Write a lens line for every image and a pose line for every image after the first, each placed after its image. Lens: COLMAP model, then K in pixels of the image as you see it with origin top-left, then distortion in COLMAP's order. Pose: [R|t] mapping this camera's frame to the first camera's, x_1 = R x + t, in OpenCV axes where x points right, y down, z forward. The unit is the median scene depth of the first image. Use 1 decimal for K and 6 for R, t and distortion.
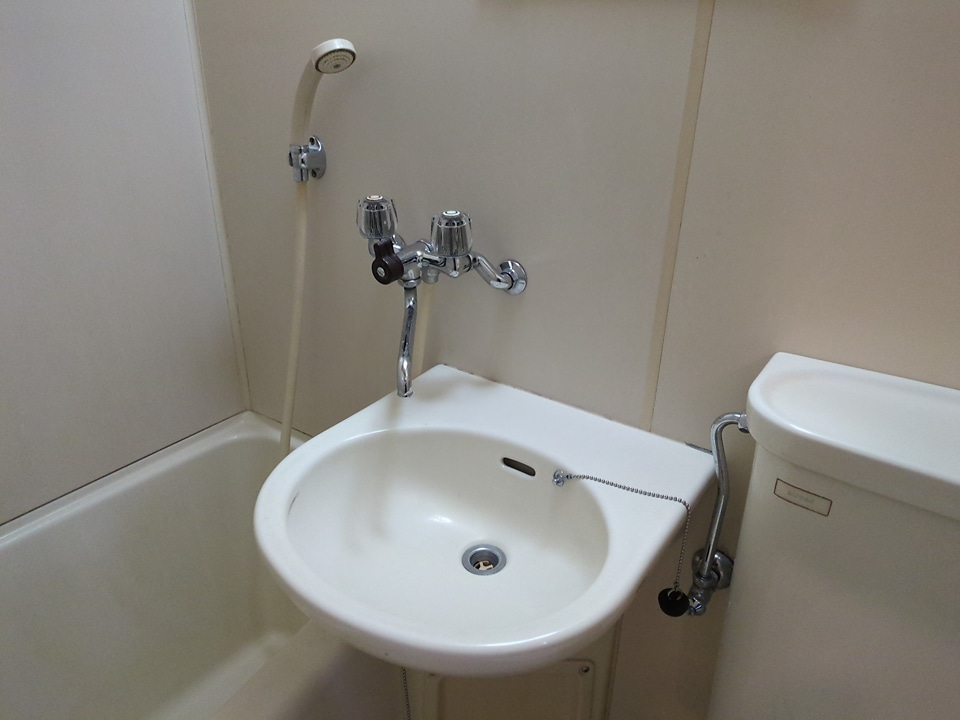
lens RADIAL K [[713.1, 0, 500.3], [0, 713.1, 359.6], [0, 0, 1]] dist [0.023357, 0.000702]
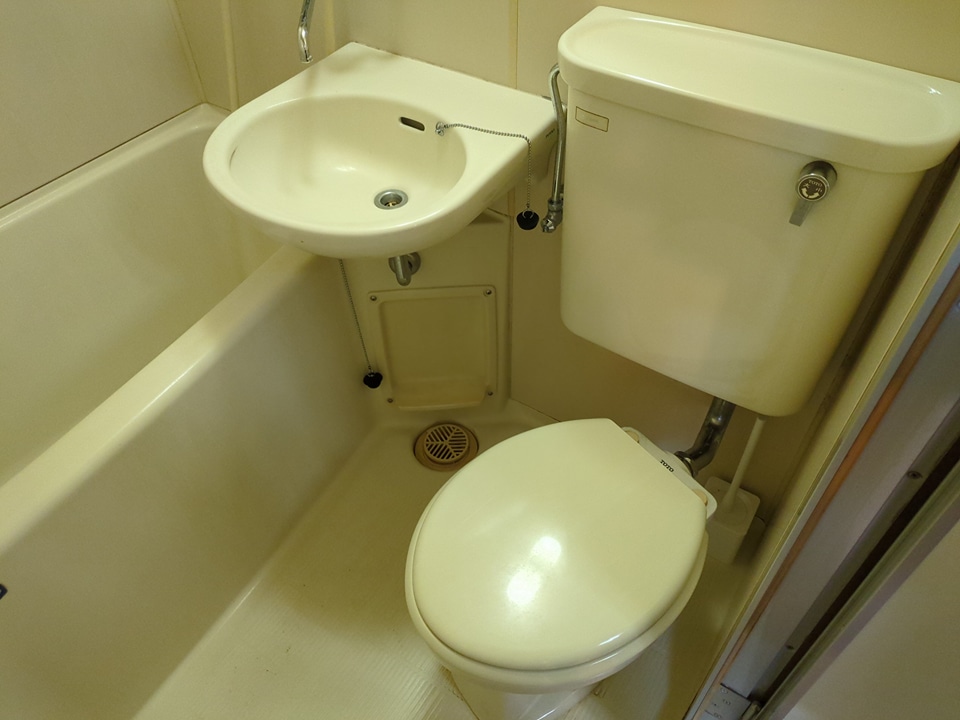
lens RADIAL K [[710.0, 0, 480.0], [0, 710.0, 360.0], [0, 0, 1]] dist [0.021808, 0.000874]
pose [[0.998934, -0.033347, -0.031923, 0.169330], [0.042875, 0.926516, 0.373803, 0.072032], [0.017112, -0.374774, 0.926958, -0.306930]]
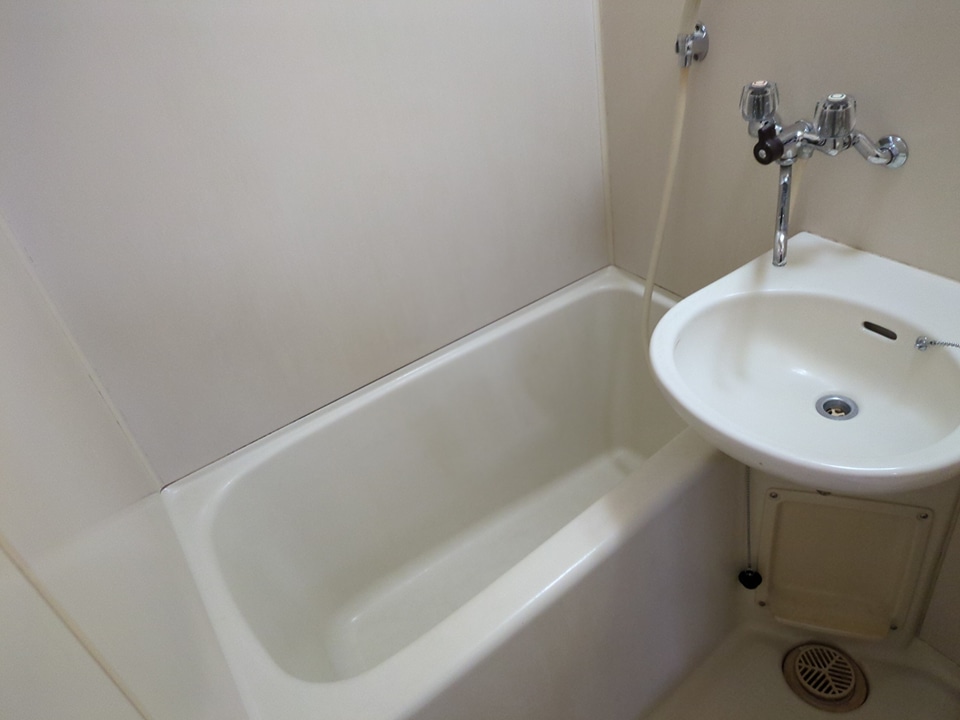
lens RADIAL K [[722.3, 0, 480.0], [0, 722.3, 360.0], [0, 0, 1]] dist [0.001564, -0.001628]
pose [[0.901419, 0.085417, -0.424439, -0.052925], [0.006800, 0.977431, 0.211145, -0.045367], [0.432895, -0.193216, 0.880494, -0.261032]]
